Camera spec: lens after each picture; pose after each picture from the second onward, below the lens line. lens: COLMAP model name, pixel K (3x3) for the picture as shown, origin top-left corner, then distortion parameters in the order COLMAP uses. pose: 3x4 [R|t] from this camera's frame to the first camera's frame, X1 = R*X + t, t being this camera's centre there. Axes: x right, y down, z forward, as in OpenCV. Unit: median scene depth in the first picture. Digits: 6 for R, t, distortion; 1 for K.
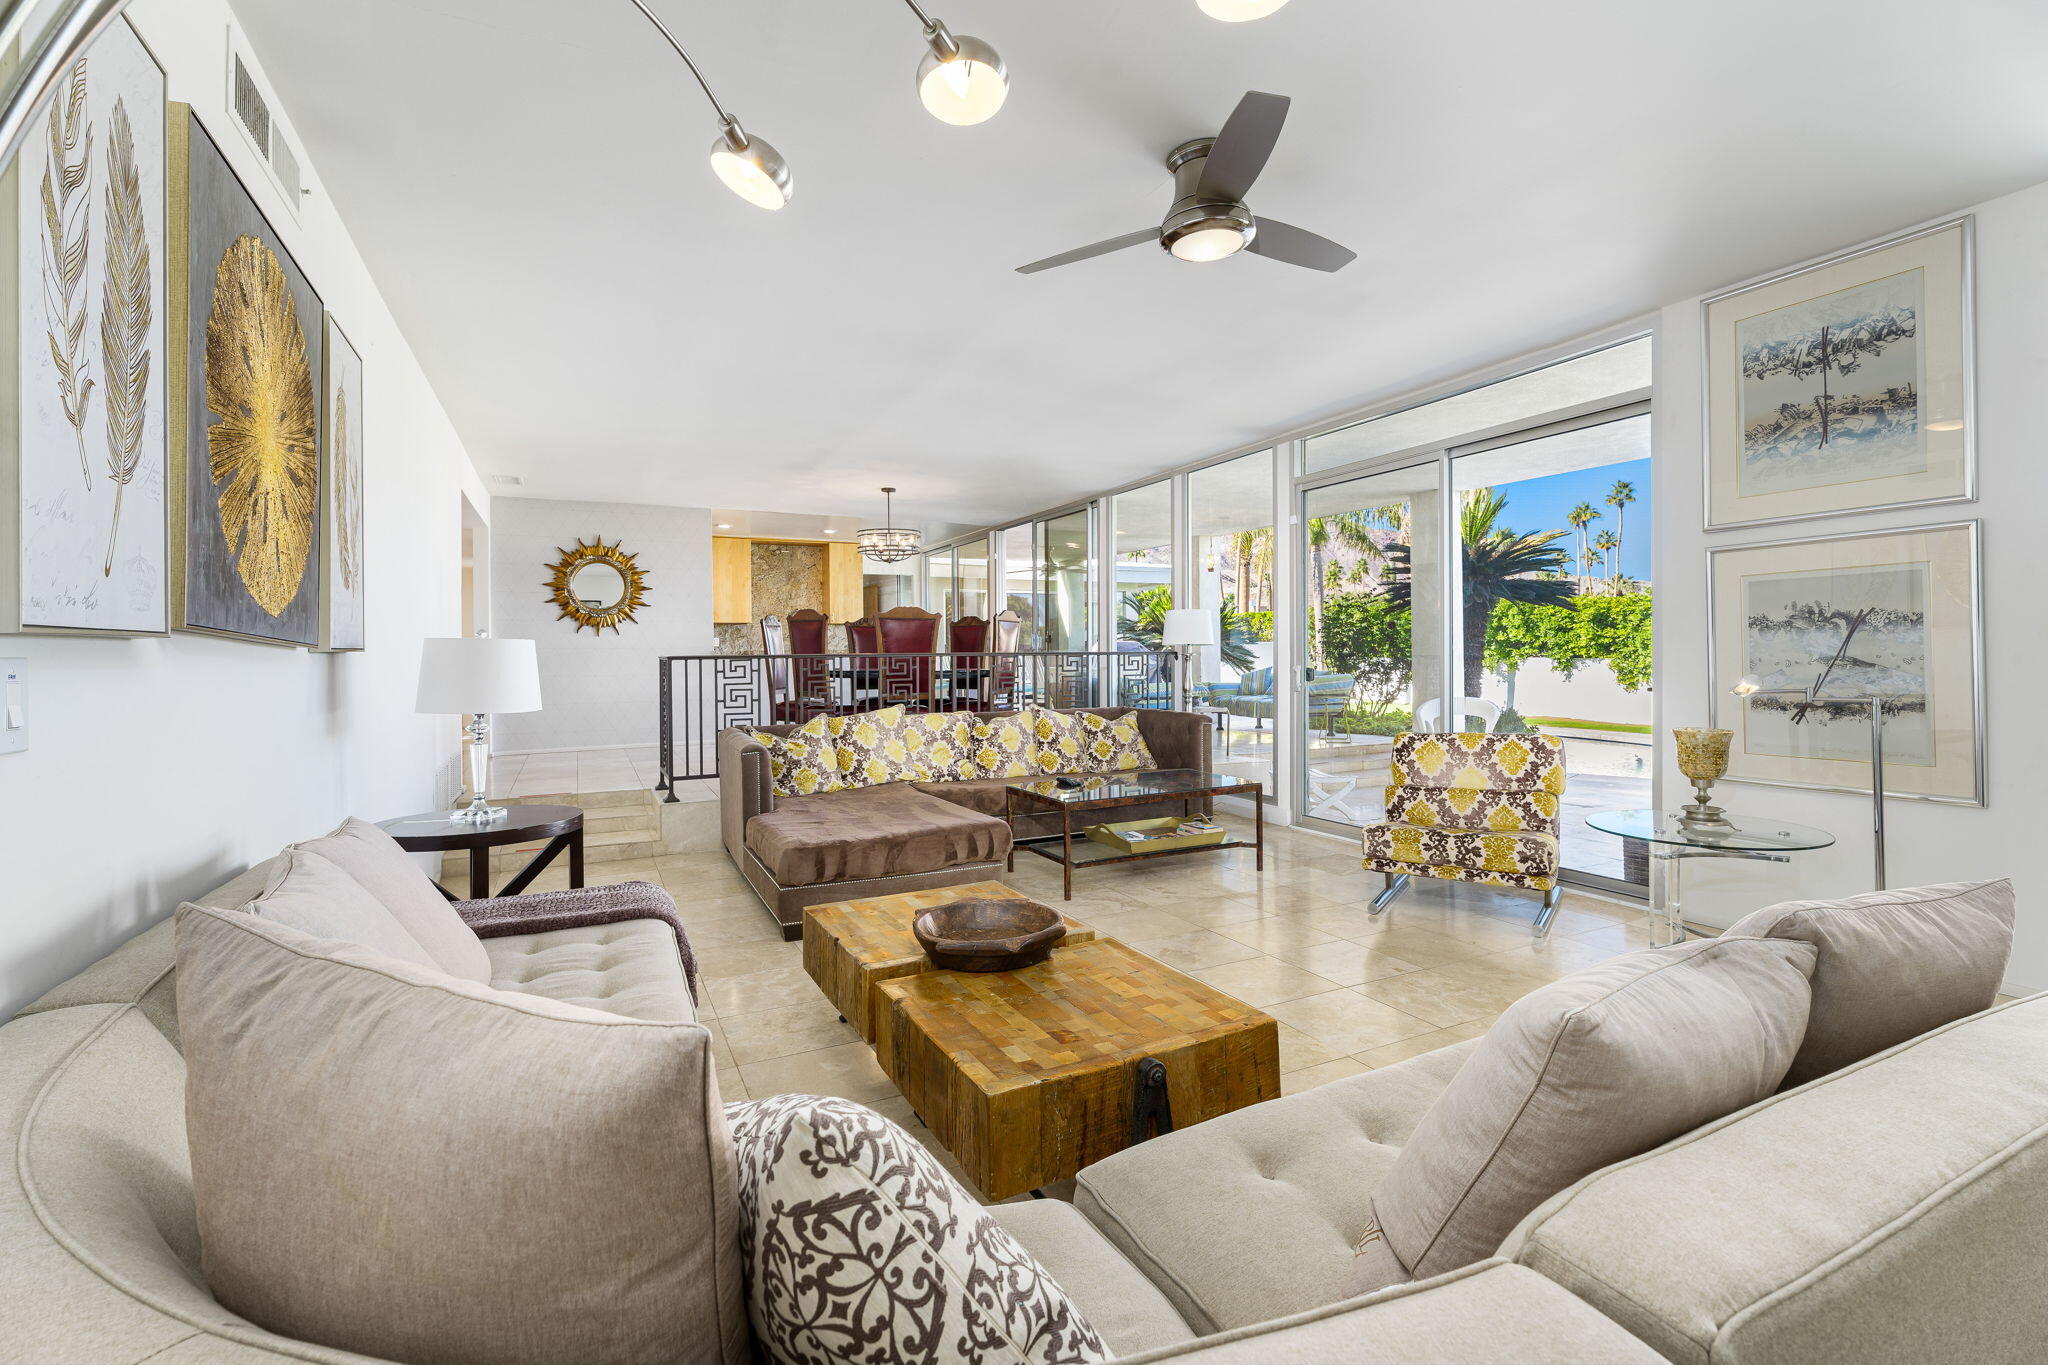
lens RADIAL K [[905.7, 0, 1024.0], [0, 905.7, 682.5], [0, 0, 1]] dist [0.000321, -0.000104]
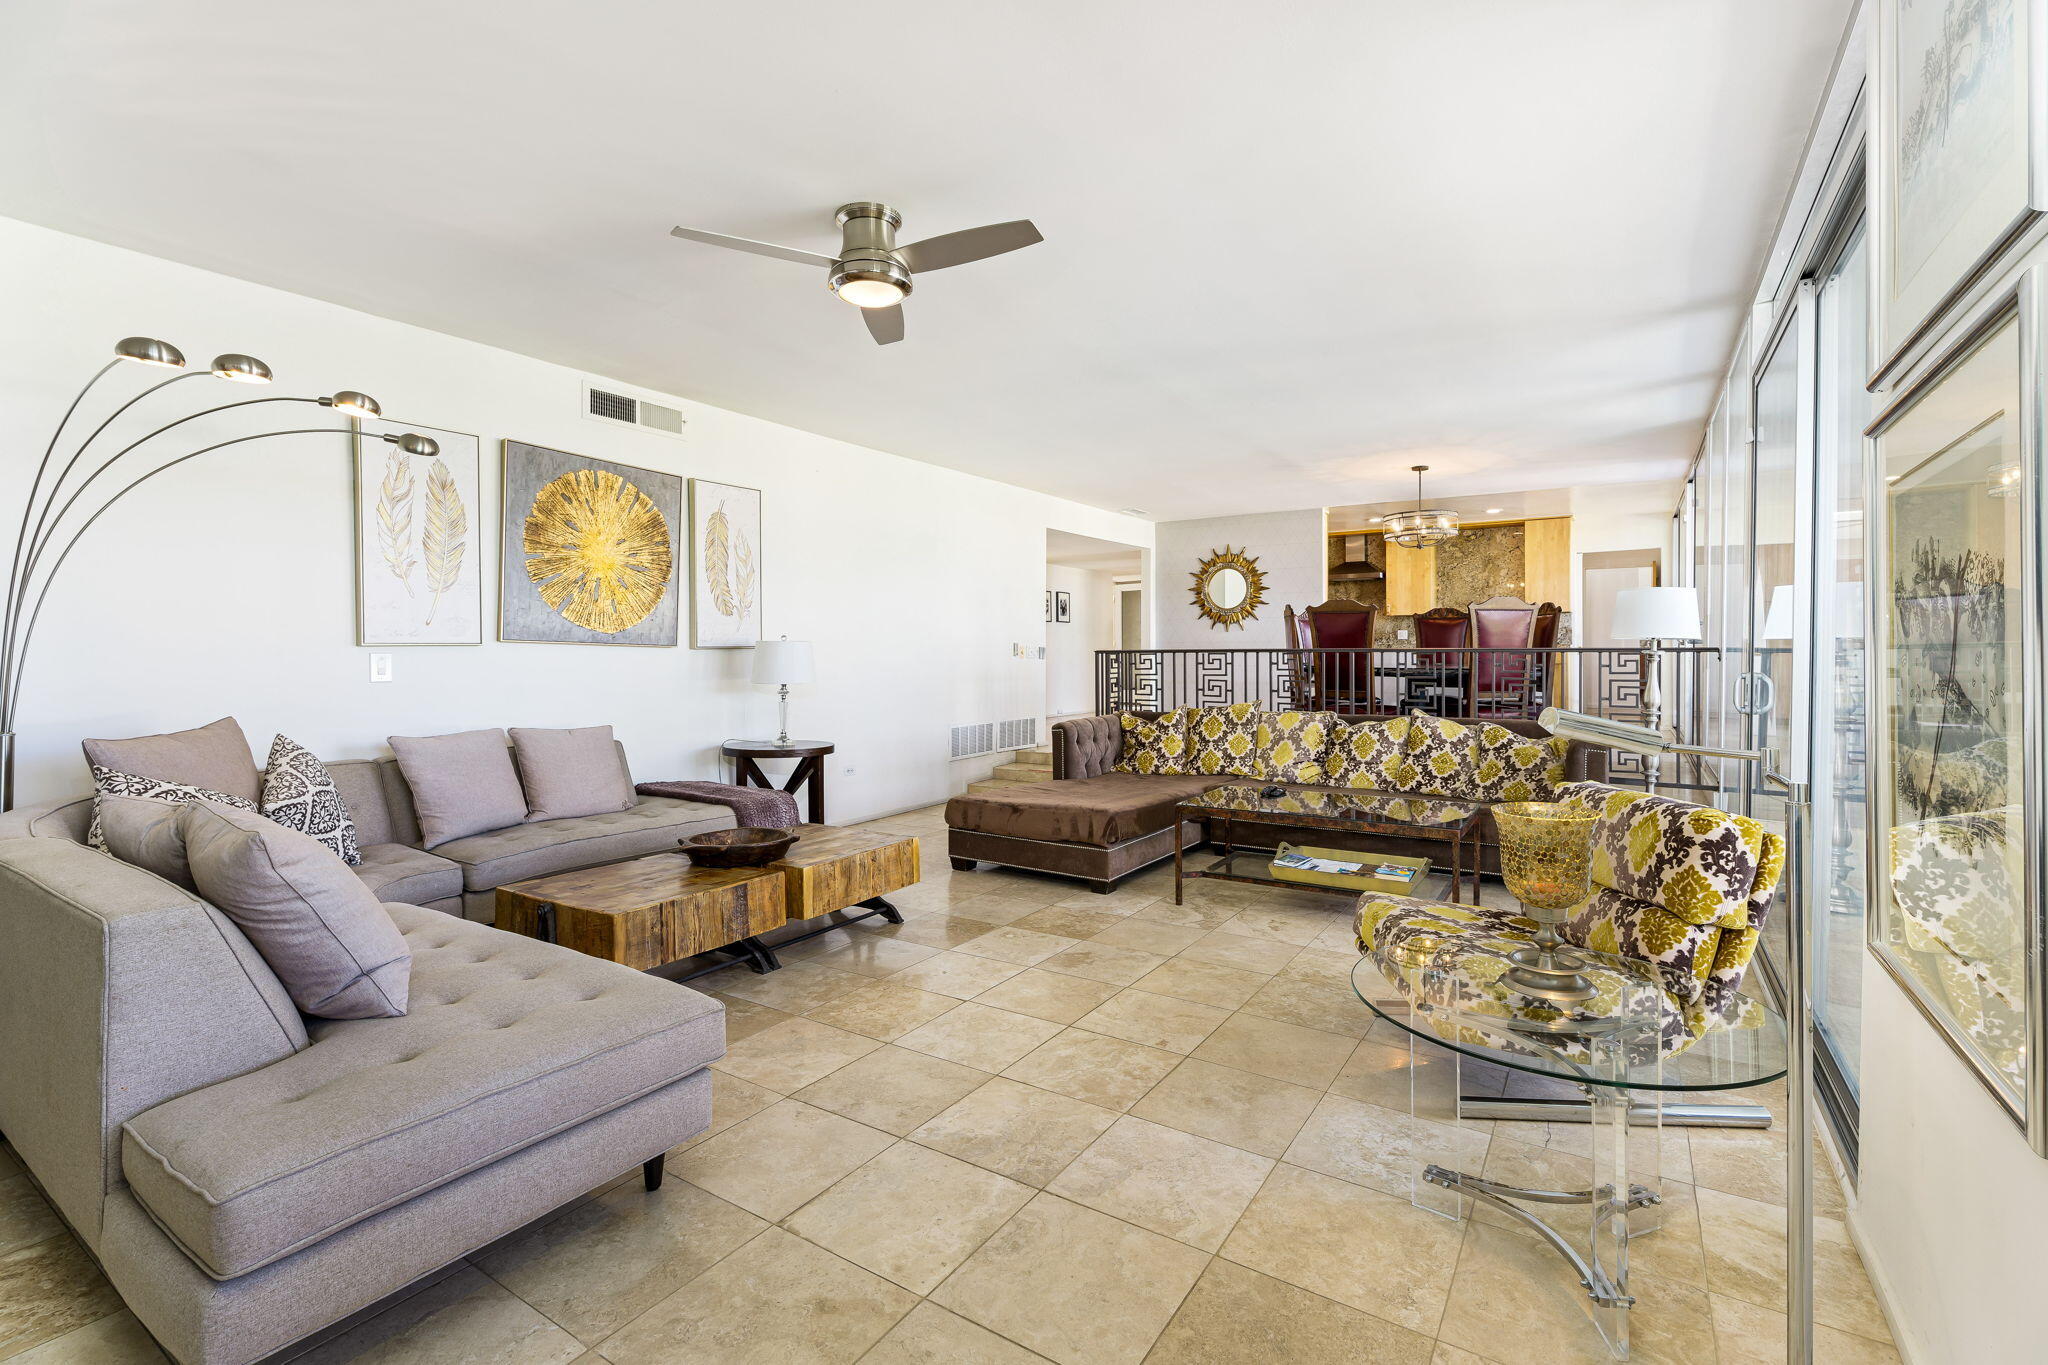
lens RADIAL K [[914.4, 0, 1031.0], [0, 914.4, 664.2], [0, 0, 1]] dist [-0.000759, 0.000150]
pose [[0.505436, 0.022131, -0.862580, 0.452096], [-0.030629, 0.999501, 0.007696, -0.011195], [0.862320, 0.022530, 0.505862, 0.203482]]
